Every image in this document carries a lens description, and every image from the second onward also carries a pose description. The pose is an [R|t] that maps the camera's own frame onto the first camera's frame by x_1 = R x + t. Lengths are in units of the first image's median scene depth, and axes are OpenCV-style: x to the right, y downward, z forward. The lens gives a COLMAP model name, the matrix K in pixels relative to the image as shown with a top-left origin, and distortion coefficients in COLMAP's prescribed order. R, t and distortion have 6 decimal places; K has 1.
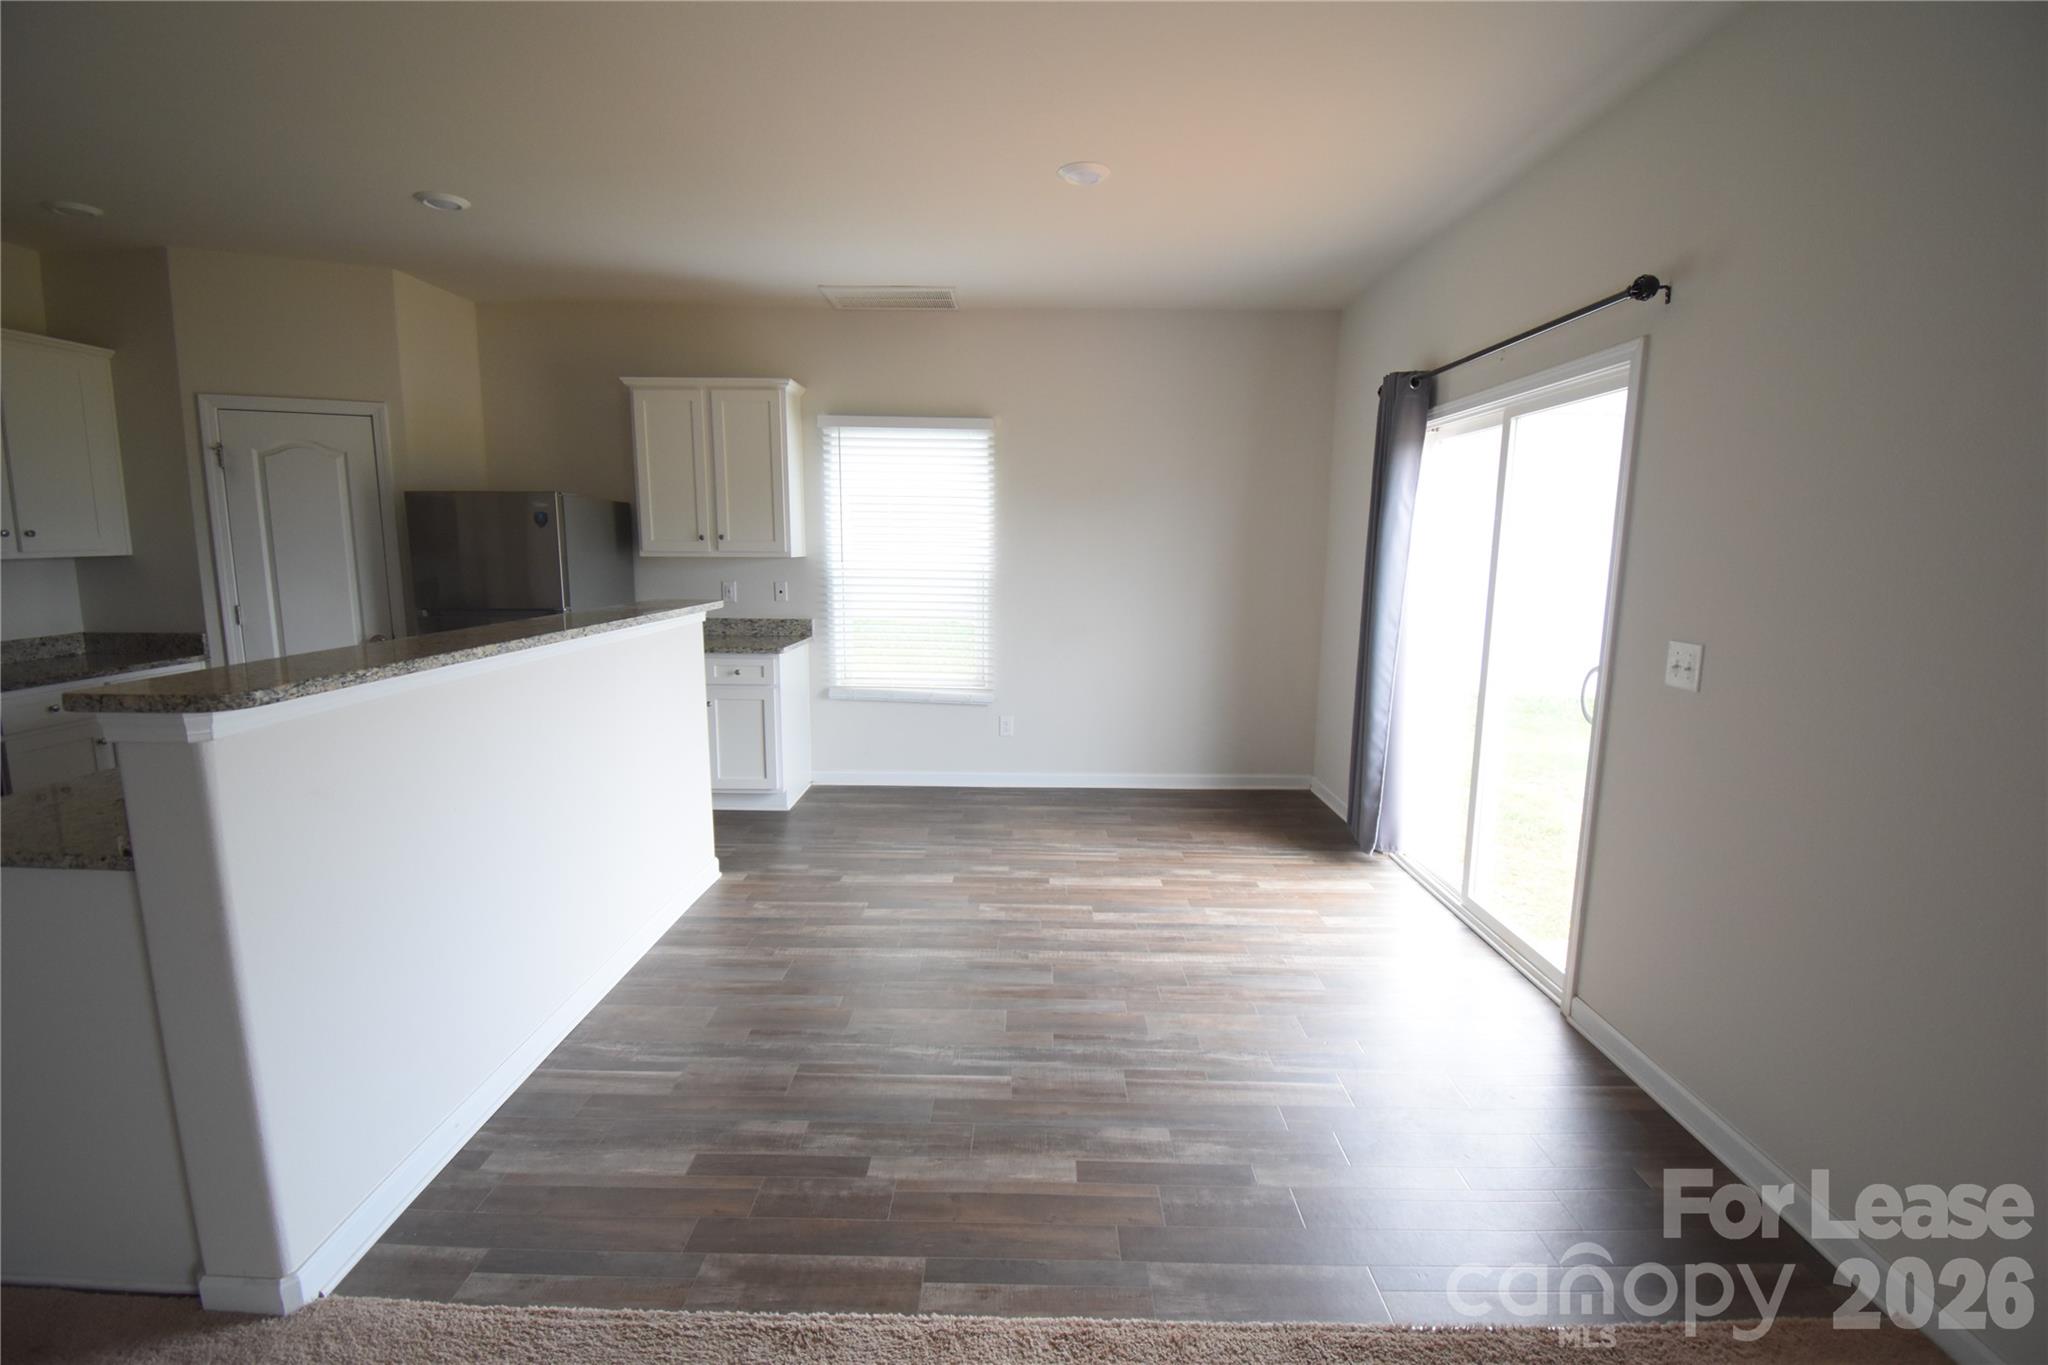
lens RADIAL K [[898.9, 0, 1024.8], [0, 898.9, 679.4], [0, 0, 1]] dist [0.011661, -0.019721]
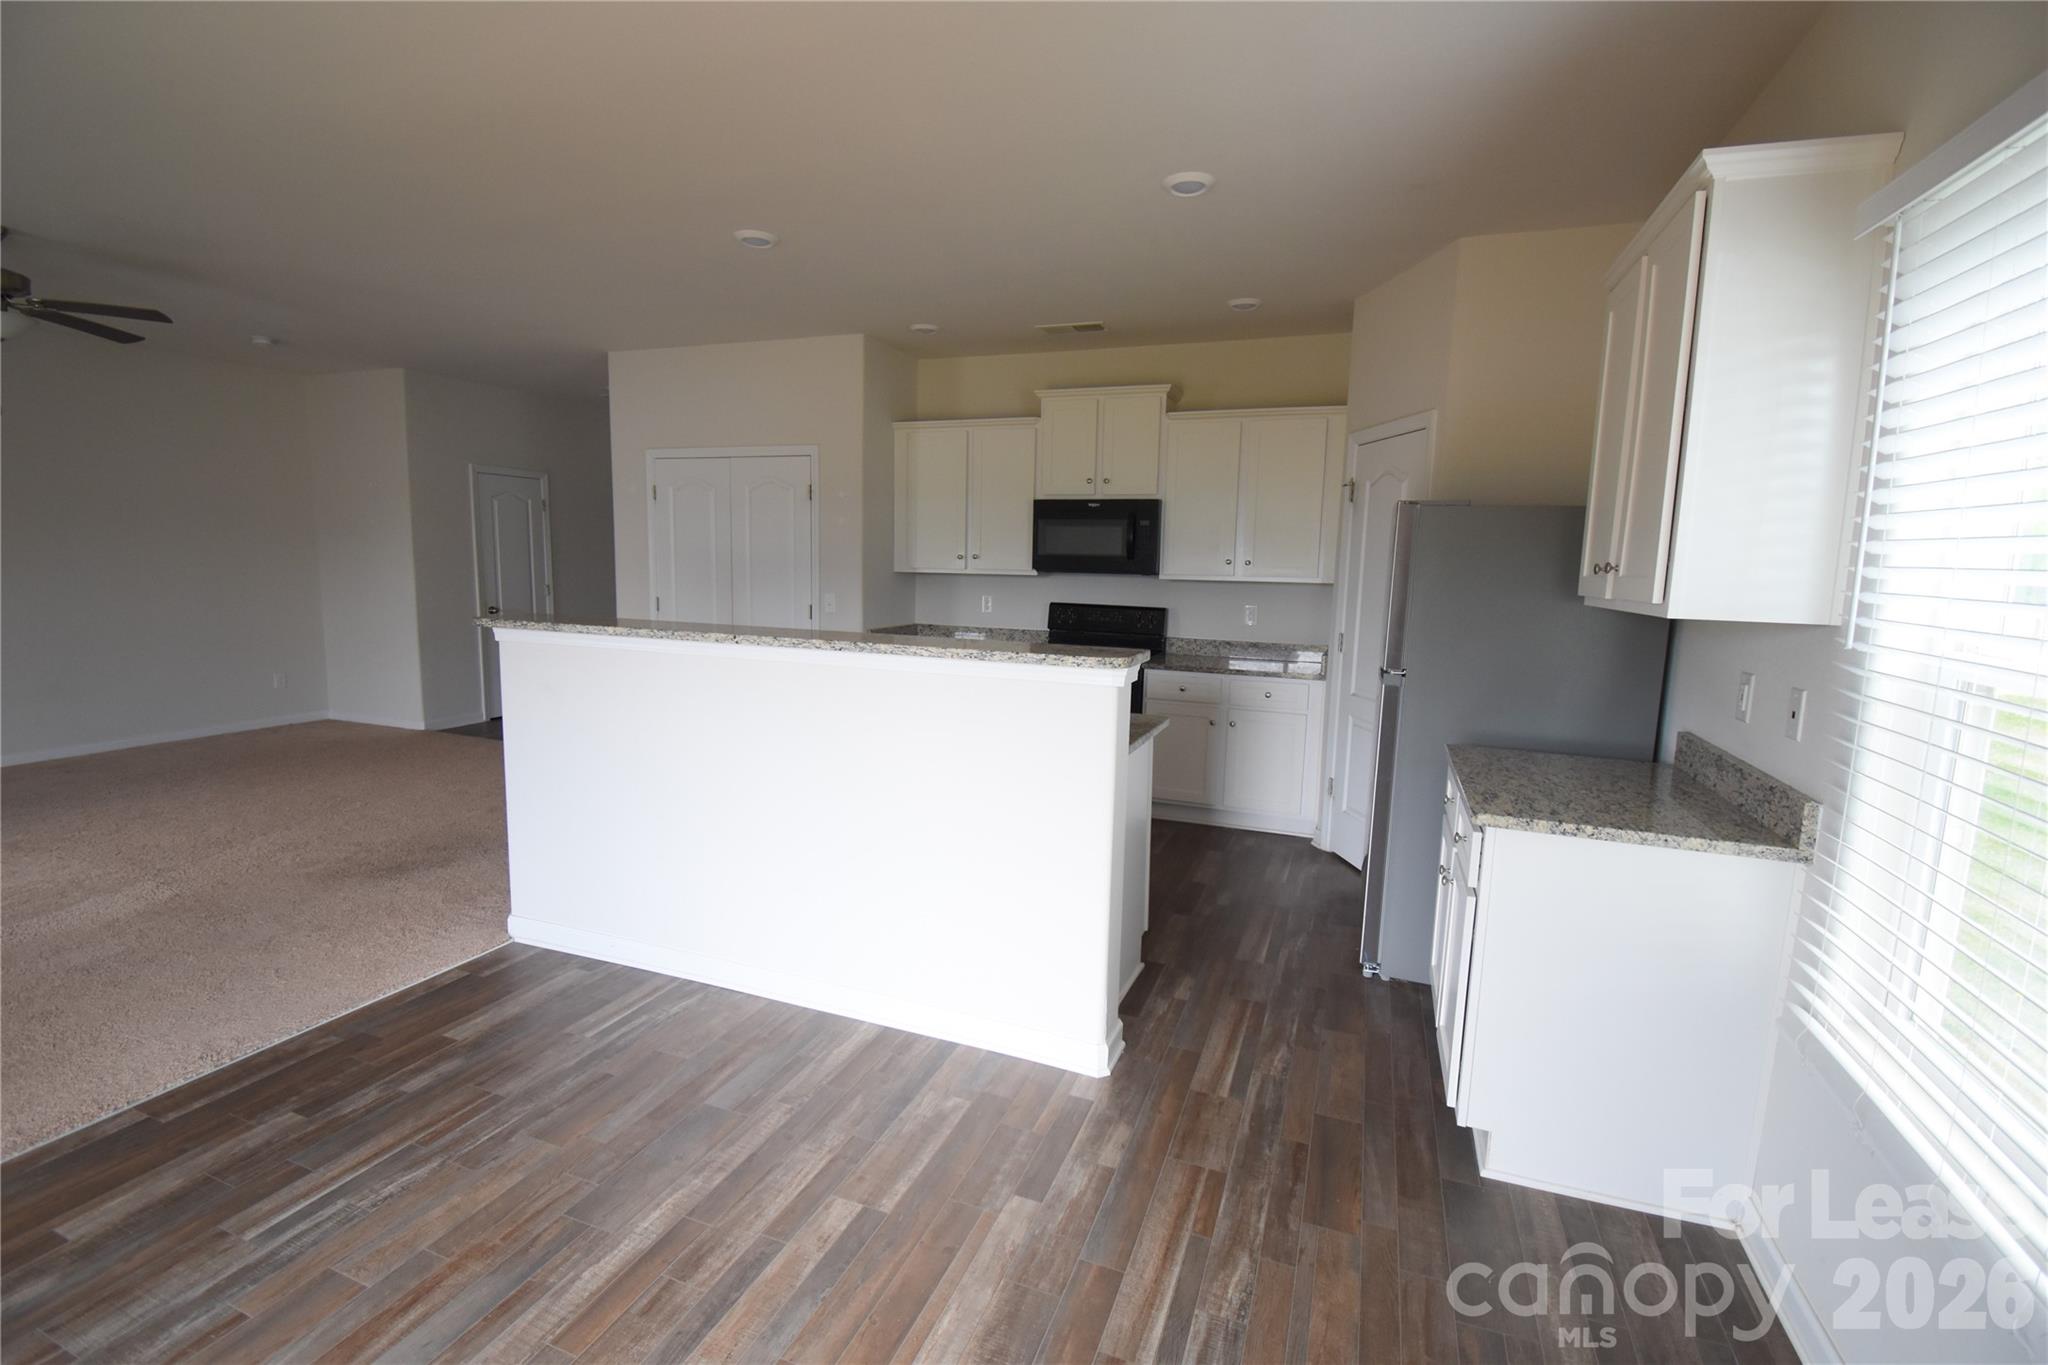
lens RADIAL K [[898.9, 0, 1029.7], [0, 898.9, 679.9], [0, 0, 1]] dist [0.011661, -0.019721]
pose [[-0.344029, 0.107644, -0.932768, 0.247150], [-0.170253, 0.969789, 0.174709, -0.160771], [0.923395, 0.218911, -0.315309, 1.066427]]
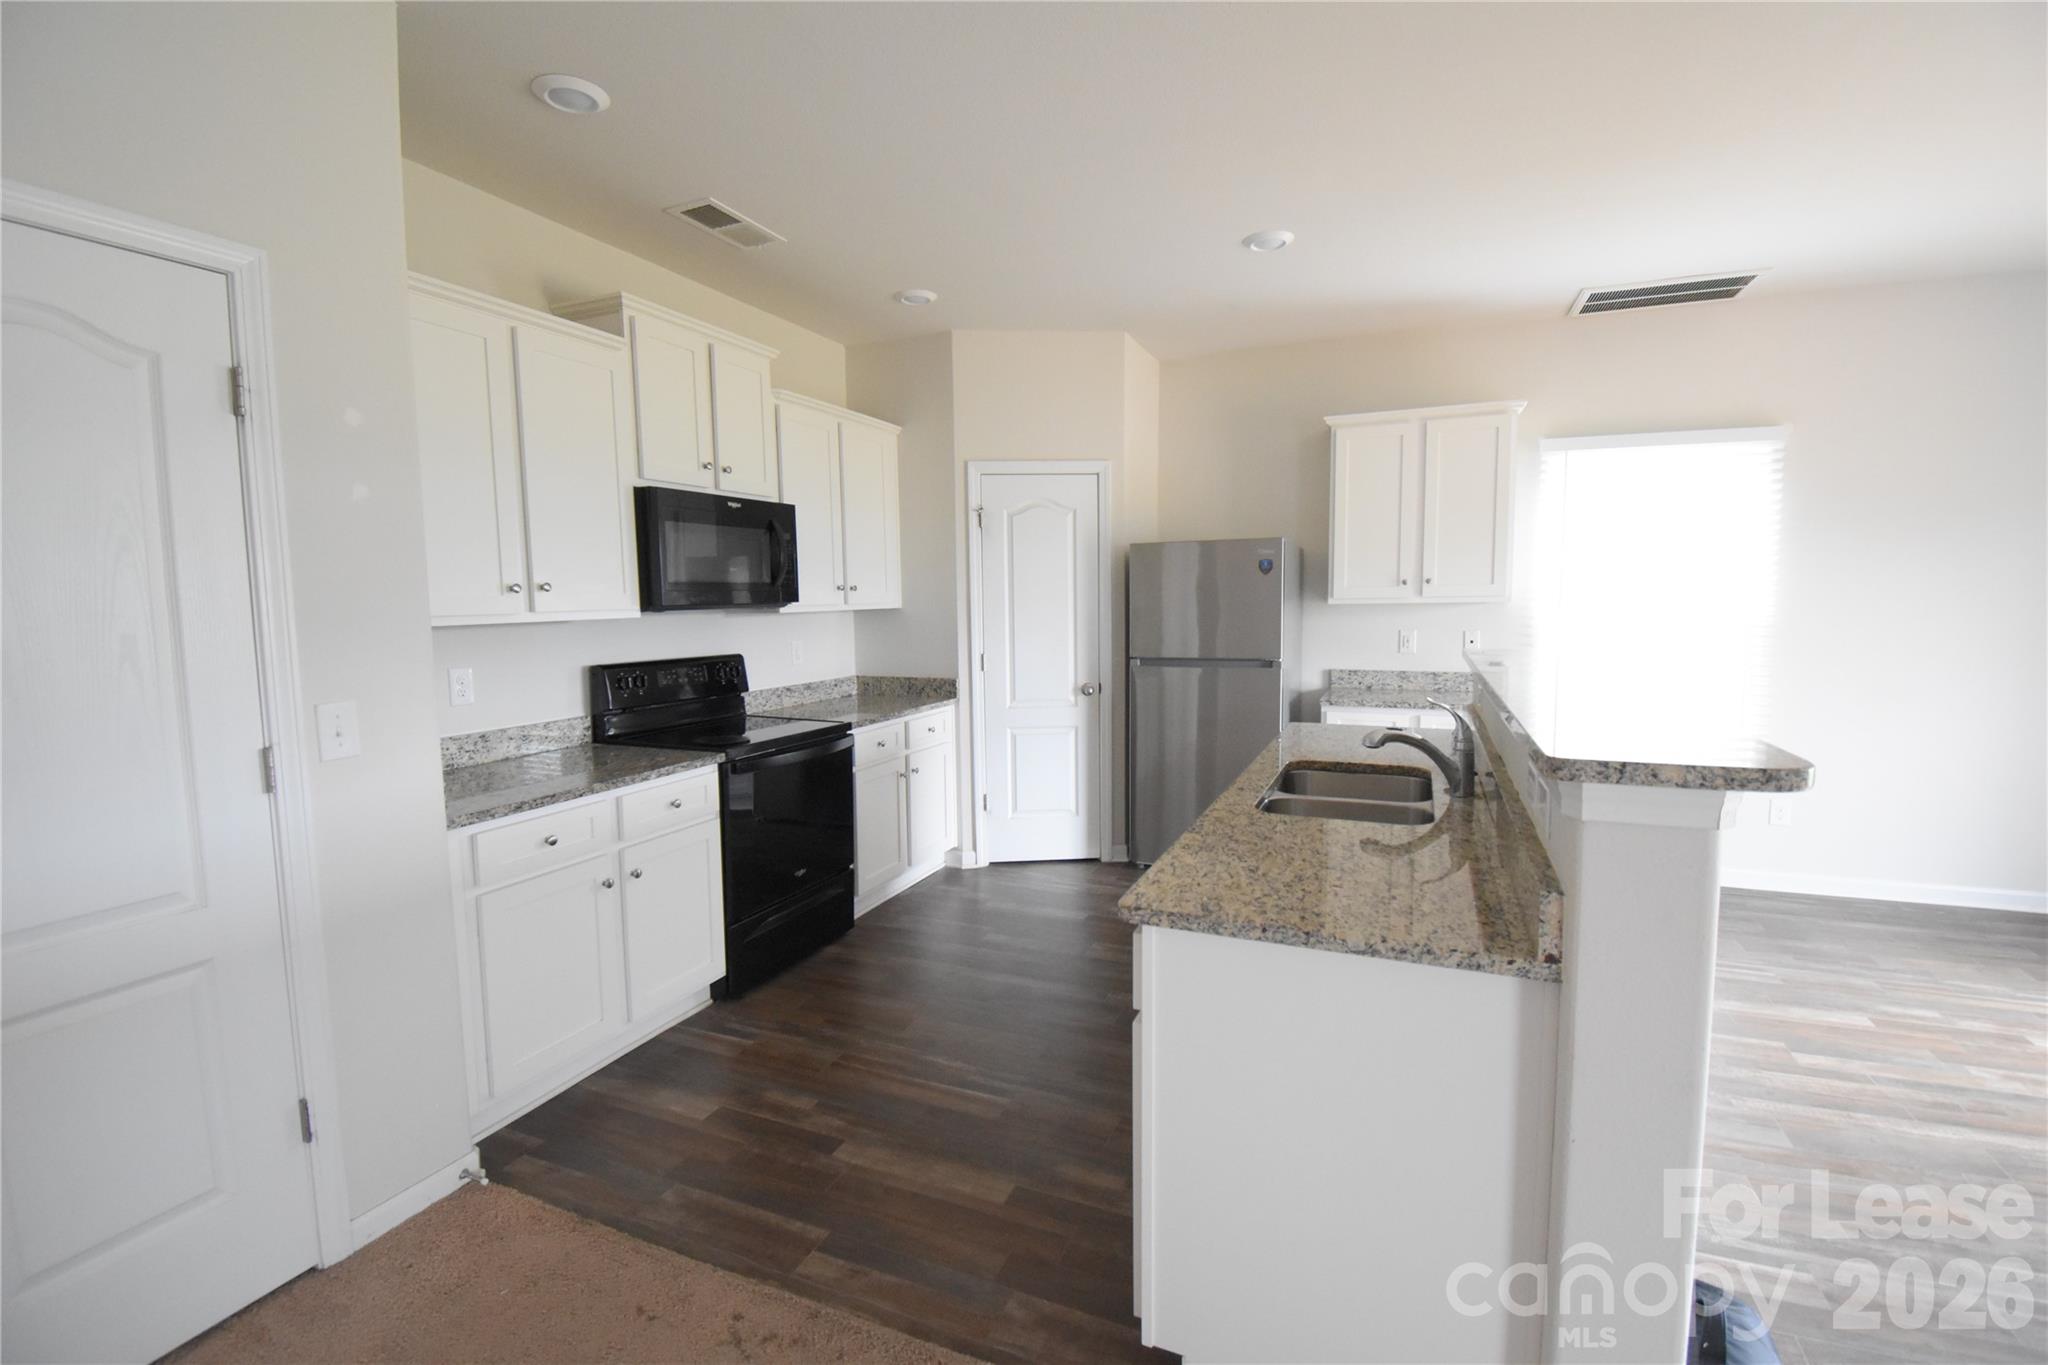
lens RADIAL K [[898.9, 0, 1028.3], [0, 898.9, 680.2], [0, 0, 1]] dist [0.011661, -0.019721]
pose [[0.922238, 0.016411, -0.386273, -0.432356], [-0.038708, 0.997998, -0.050016, 0.001776], [0.384679, 0.061079, 0.921027, 0.025156]]
